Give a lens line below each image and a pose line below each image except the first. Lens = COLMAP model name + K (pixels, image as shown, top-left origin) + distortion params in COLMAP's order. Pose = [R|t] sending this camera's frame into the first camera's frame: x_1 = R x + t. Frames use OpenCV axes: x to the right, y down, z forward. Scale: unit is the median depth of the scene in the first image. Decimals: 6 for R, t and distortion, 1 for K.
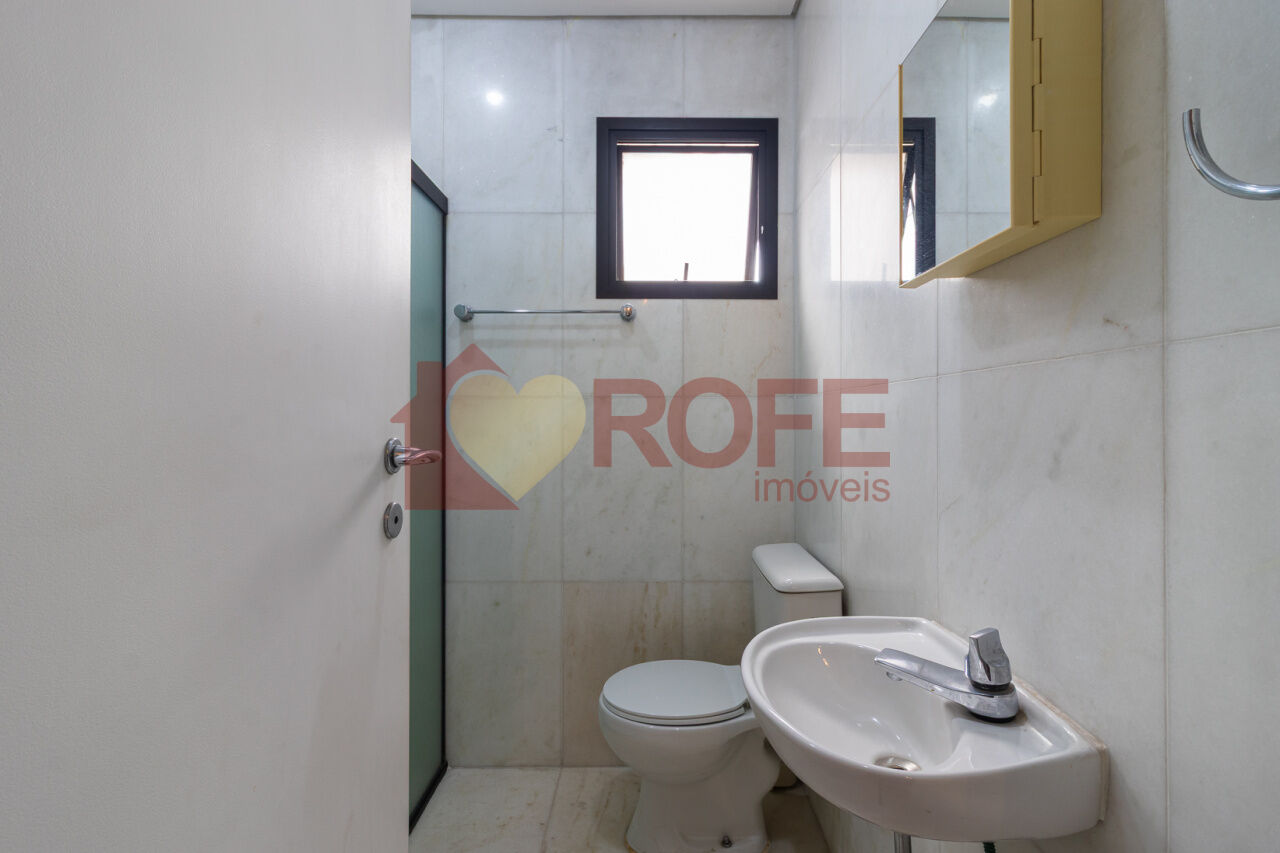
lens RADIAL K [[593.2, 0, 640.0], [0, 593.2, 427.7], [0, 0, 1]] dist [0.002276, 0.000347]
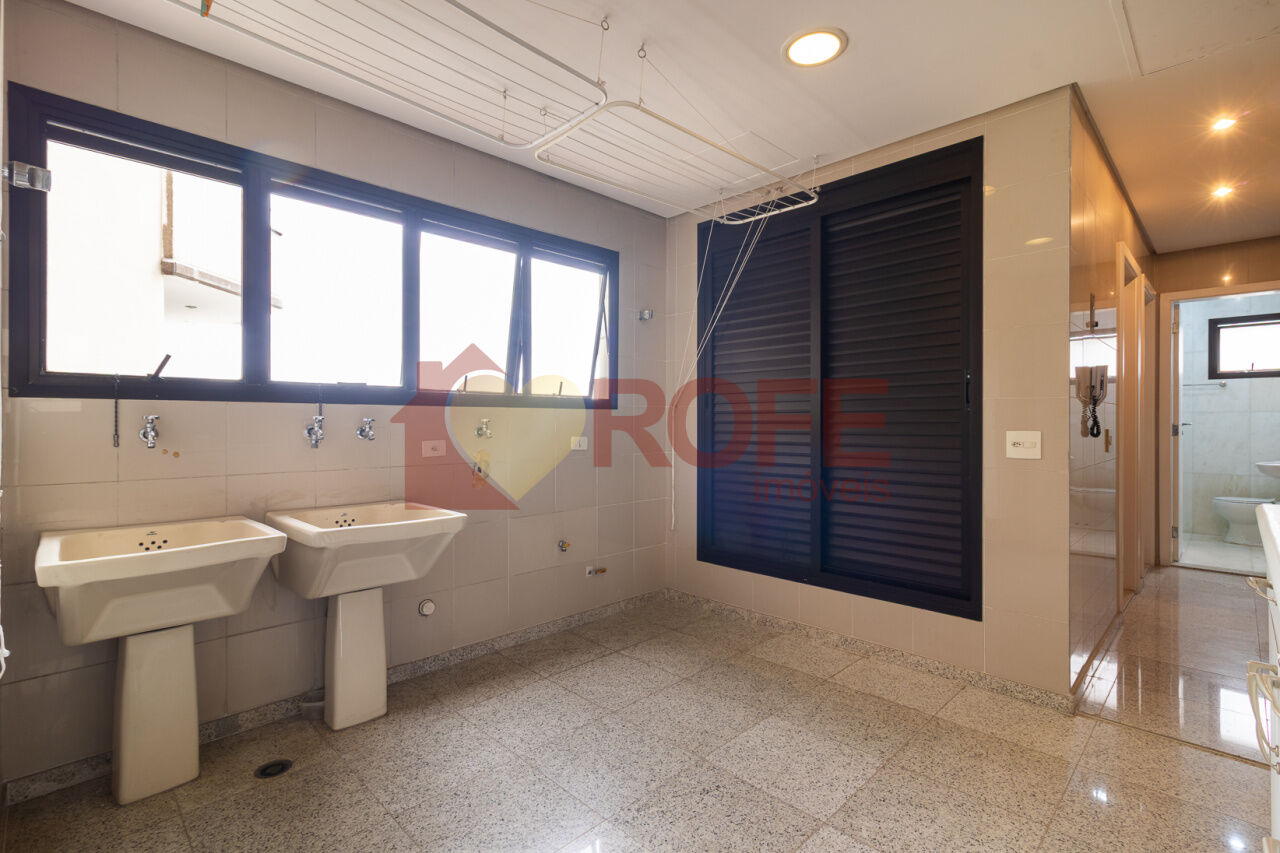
lens RADIAL K [[593.2, 0, 640.0], [0, 593.2, 422.8], [0, 0, 1]] dist [0.002276, 0.000347]
pose [[0.716337, 0.000536, -0.697754, -0.034175], [0.001421, 0.999997, 0.002227, -0.009977], [0.697753, -0.002586, 0.716334, -3.156456]]
